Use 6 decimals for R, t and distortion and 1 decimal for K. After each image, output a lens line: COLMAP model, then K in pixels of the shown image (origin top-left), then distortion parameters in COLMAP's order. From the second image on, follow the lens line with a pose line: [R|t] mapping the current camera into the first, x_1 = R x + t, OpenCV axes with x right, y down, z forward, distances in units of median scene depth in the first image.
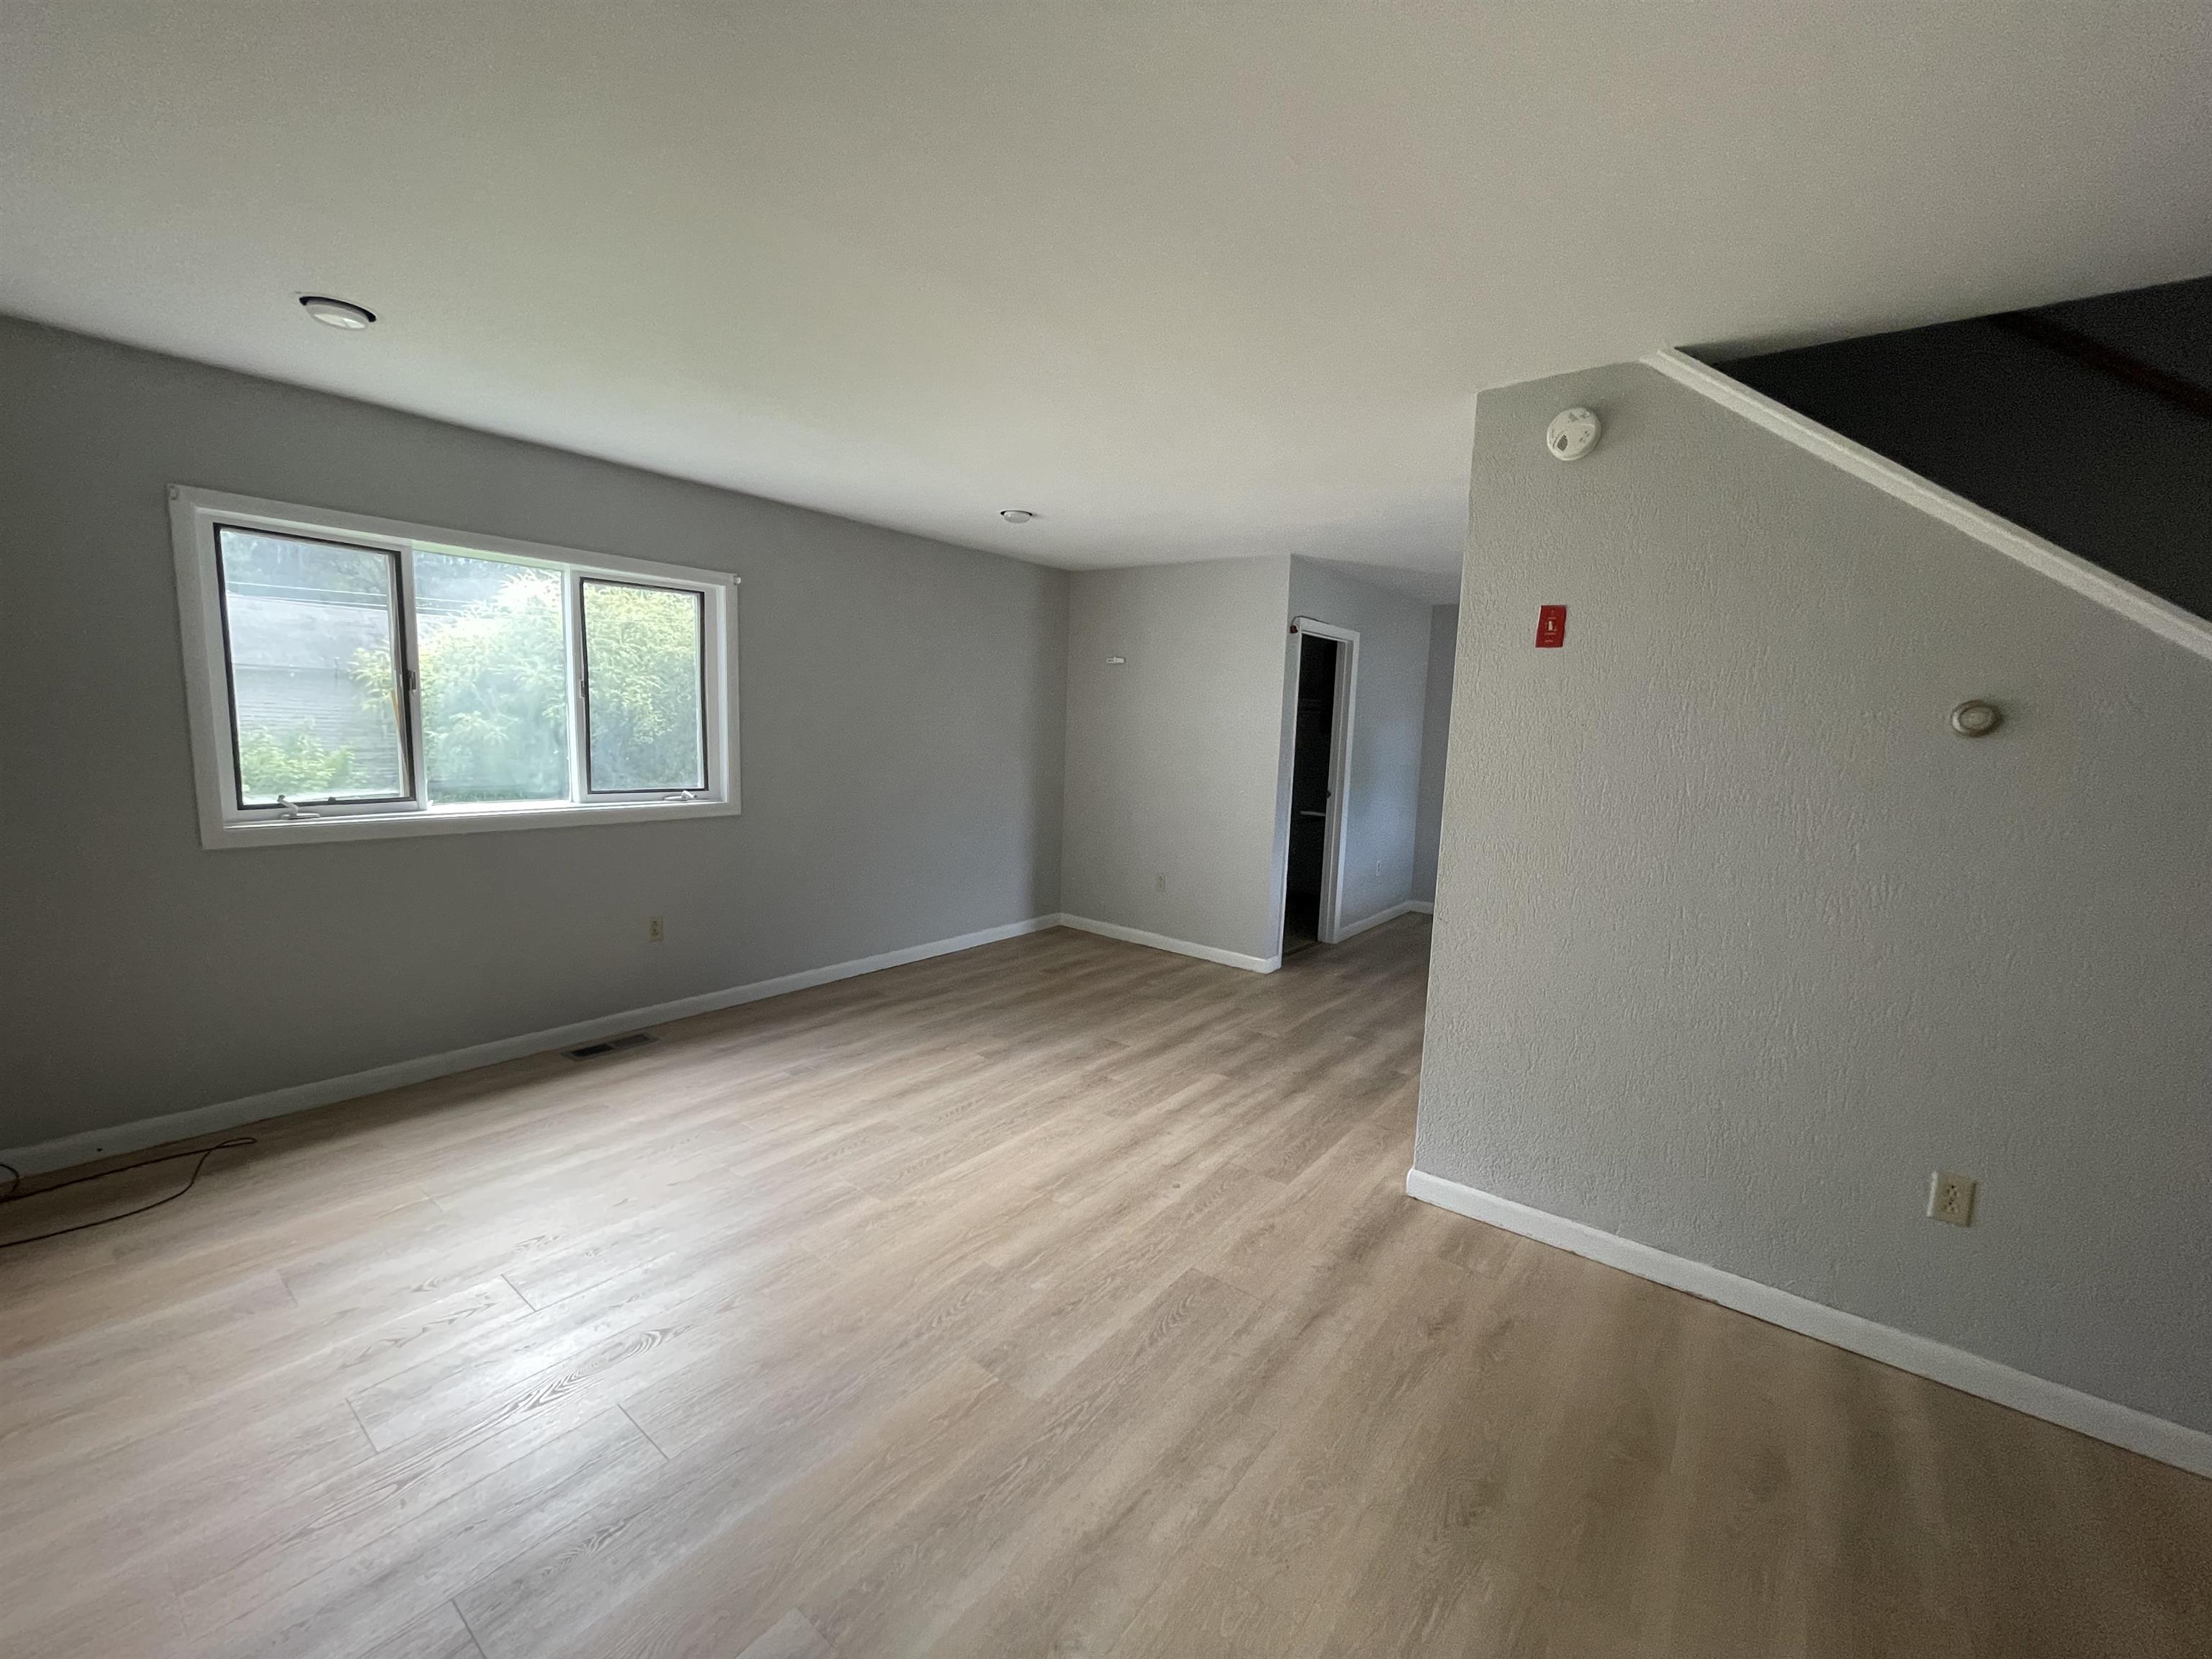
lens RADIAL K [[889.3, 0, 1105.0], [0, 889.3, 834.6], [0, 0, 1]] dist [-0.001407, -0.000622]
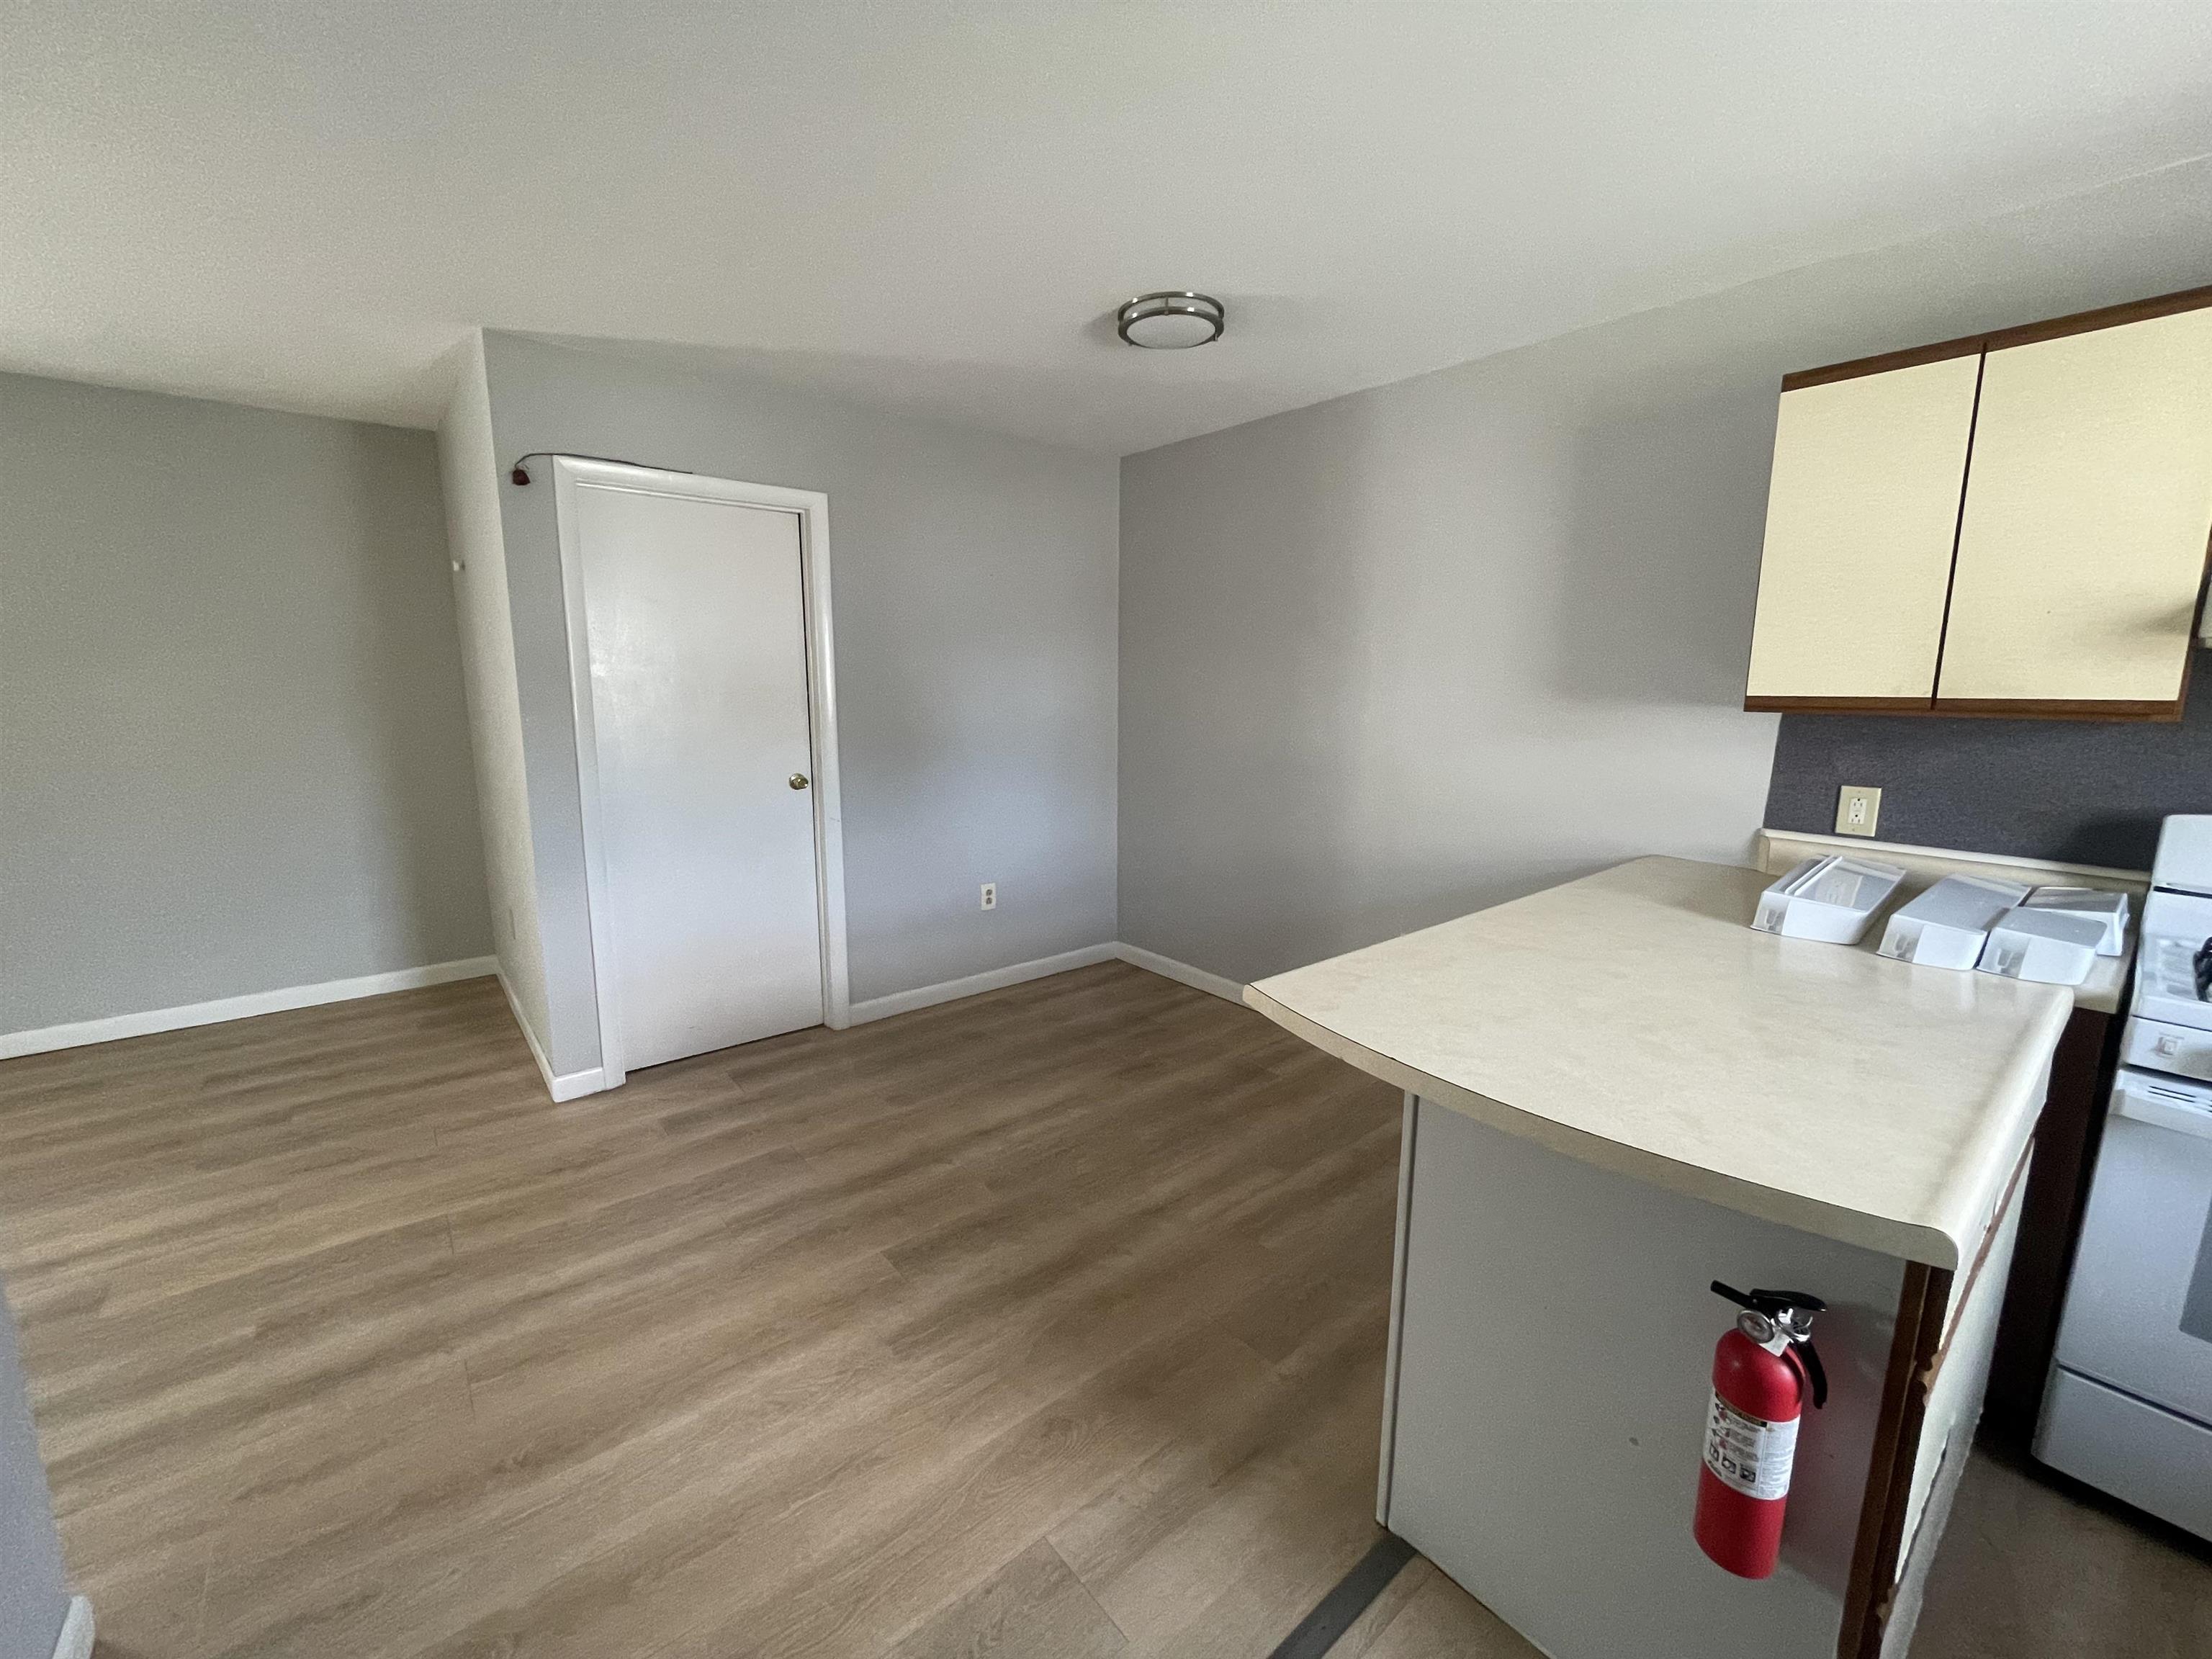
lens RADIAL K [[889.3, 0, 1107.8], [0, 889.3, 830.3], [0, 0, 1]] dist [-0.001407, -0.000622]
pose [[0.975980, 0.009186, -0.217666, 1.007479], [-0.001339, 0.999345, 0.036168, -0.058613], [0.217856, -0.035008, 0.975353, 0.826664]]
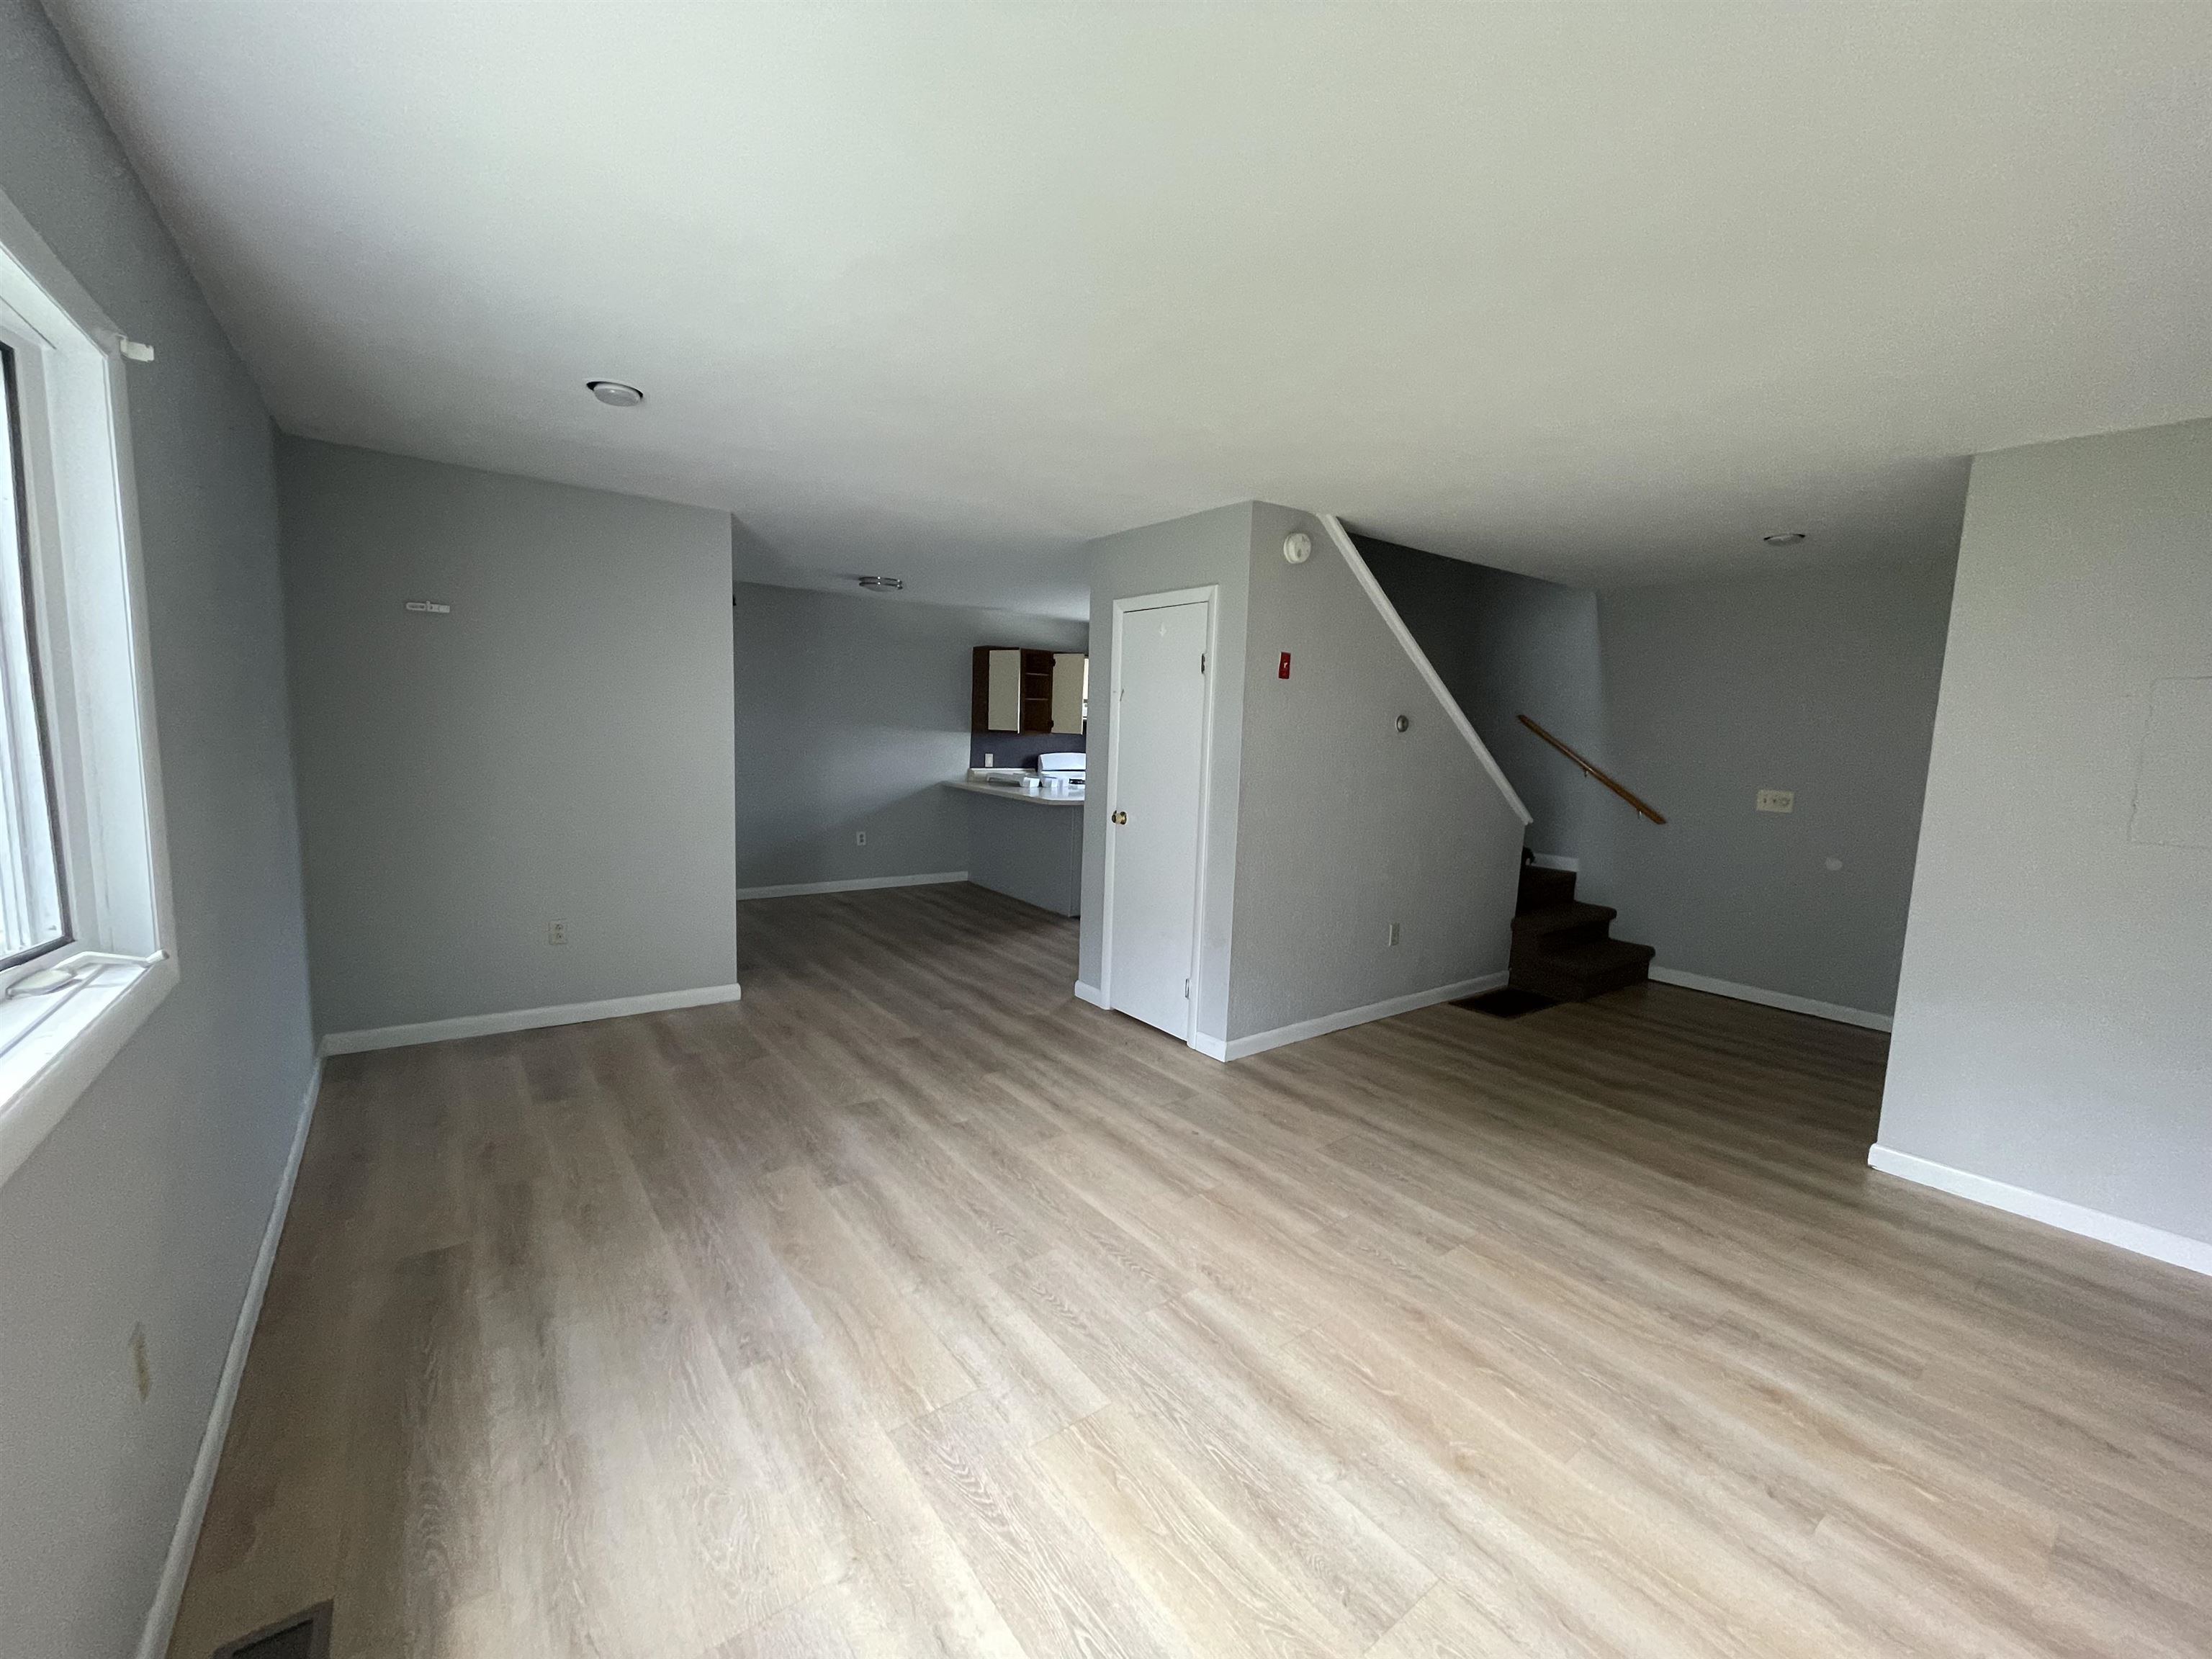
lens RADIAL K [[889.3, 0, 1107.7], [0, 889.3, 834.6], [0, 0, 1]] dist [-0.001407, -0.000622]
pose [[0.260806, -0.144218, 0.954558, -0.825226], [0.097002, 0.987689, 0.122720, -0.115662], [-0.960505, 0.060588, 0.271585, 0.641880]]
